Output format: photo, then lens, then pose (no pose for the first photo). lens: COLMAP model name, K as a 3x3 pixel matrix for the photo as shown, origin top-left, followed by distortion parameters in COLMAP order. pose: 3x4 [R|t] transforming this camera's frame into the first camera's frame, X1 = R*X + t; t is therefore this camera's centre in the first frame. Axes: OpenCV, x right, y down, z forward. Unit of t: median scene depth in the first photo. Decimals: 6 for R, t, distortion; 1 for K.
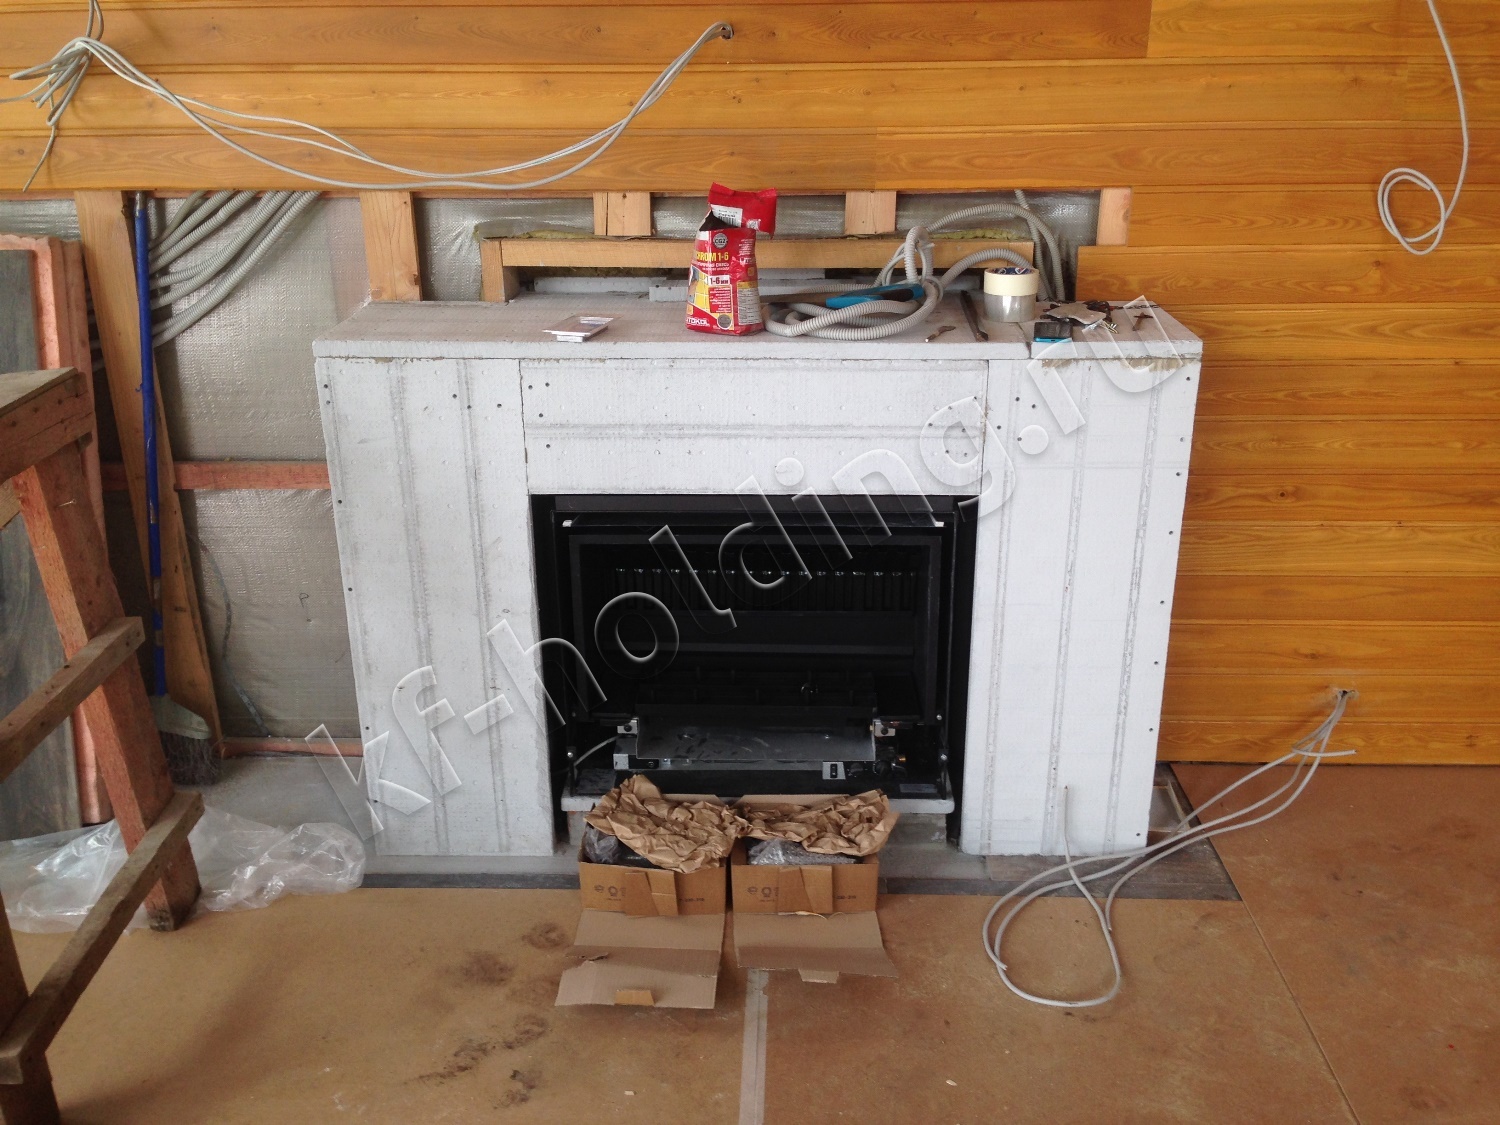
lens RADIAL K [[1380.6, 0, 750.0], [0, 1380.6, 562.5], [0, 0, 1]] dist [0.115074, -0.202555]
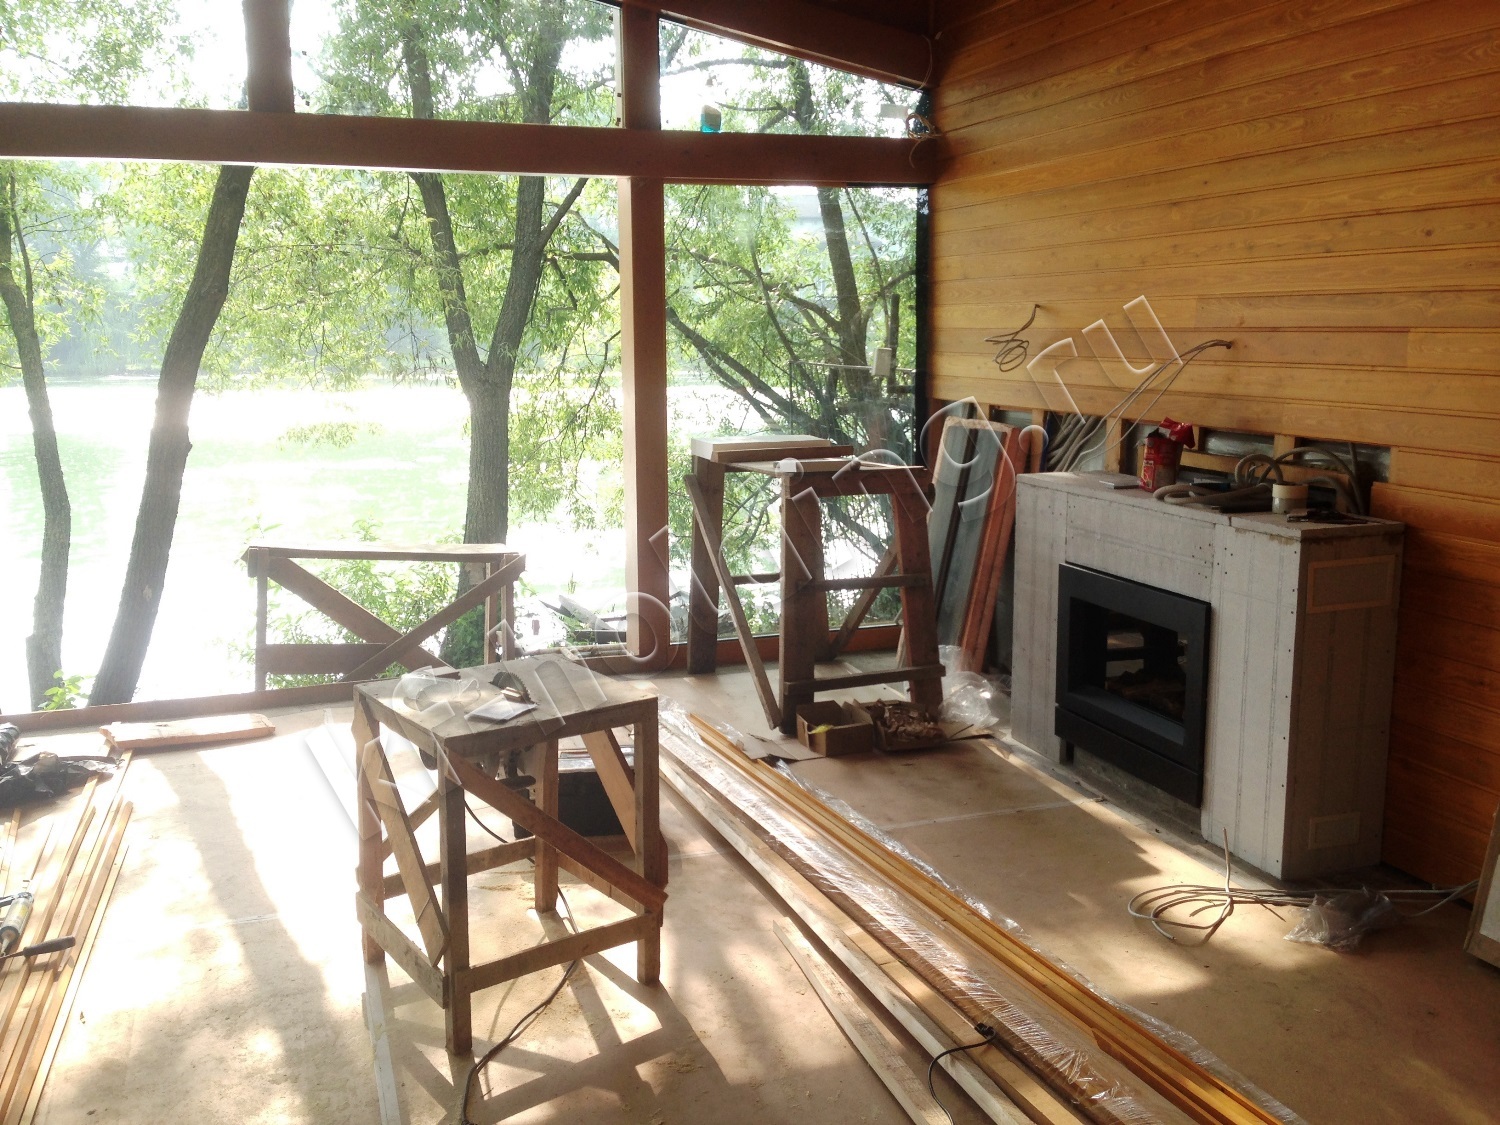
lens RADIAL K [[1380.6, 0, 750.0], [0, 1380.6, 562.5], [0, 0, 1]] dist [0.115074, -0.202555]
pose [[0.362539, 0.166981, -0.916888, 1.454063], [-0.337219, 0.940660, 0.037973, 0.029746], [0.868820, 0.295425, 0.397335, -0.183542]]
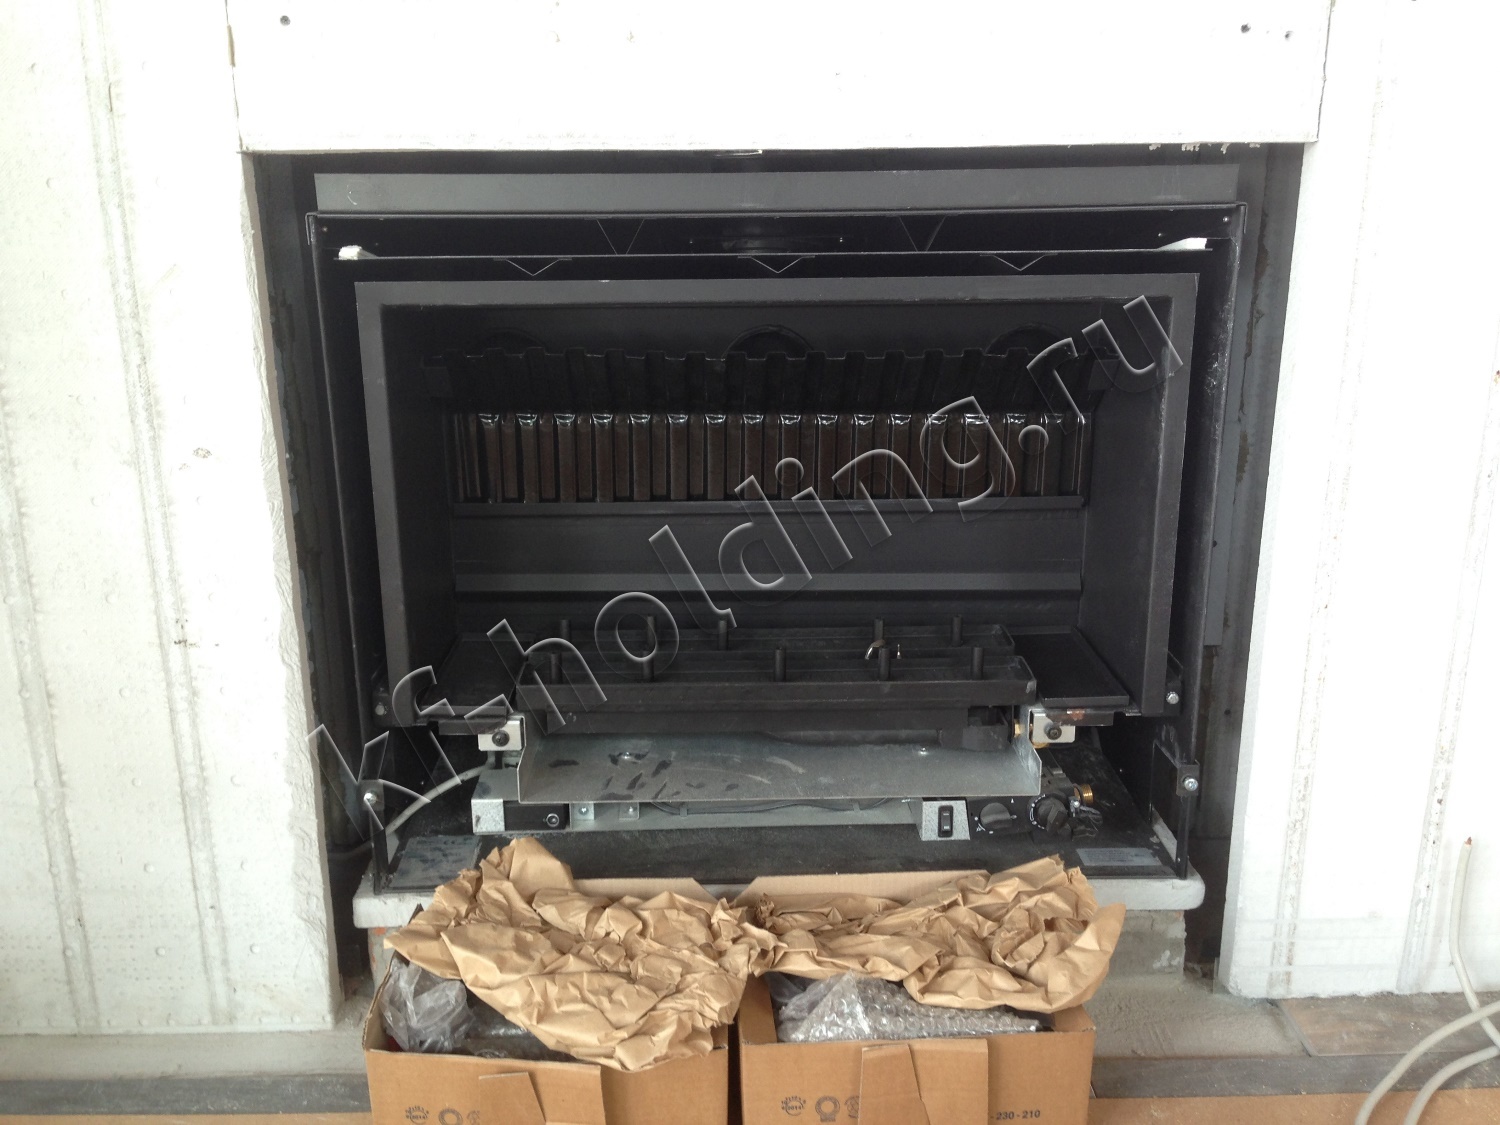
lens RADIAL K [[1399.5, 0, 766.7], [0, 1399.5, 560.2], [0, 0, 1]] dist [0.173435, -0.345320]
pose [[0.998108, -0.012309, 0.060243, -0.029015], [0.017287, 0.996414, -0.082831, 0.107441], [-0.059007, 0.083716, 0.994741, 0.554962]]
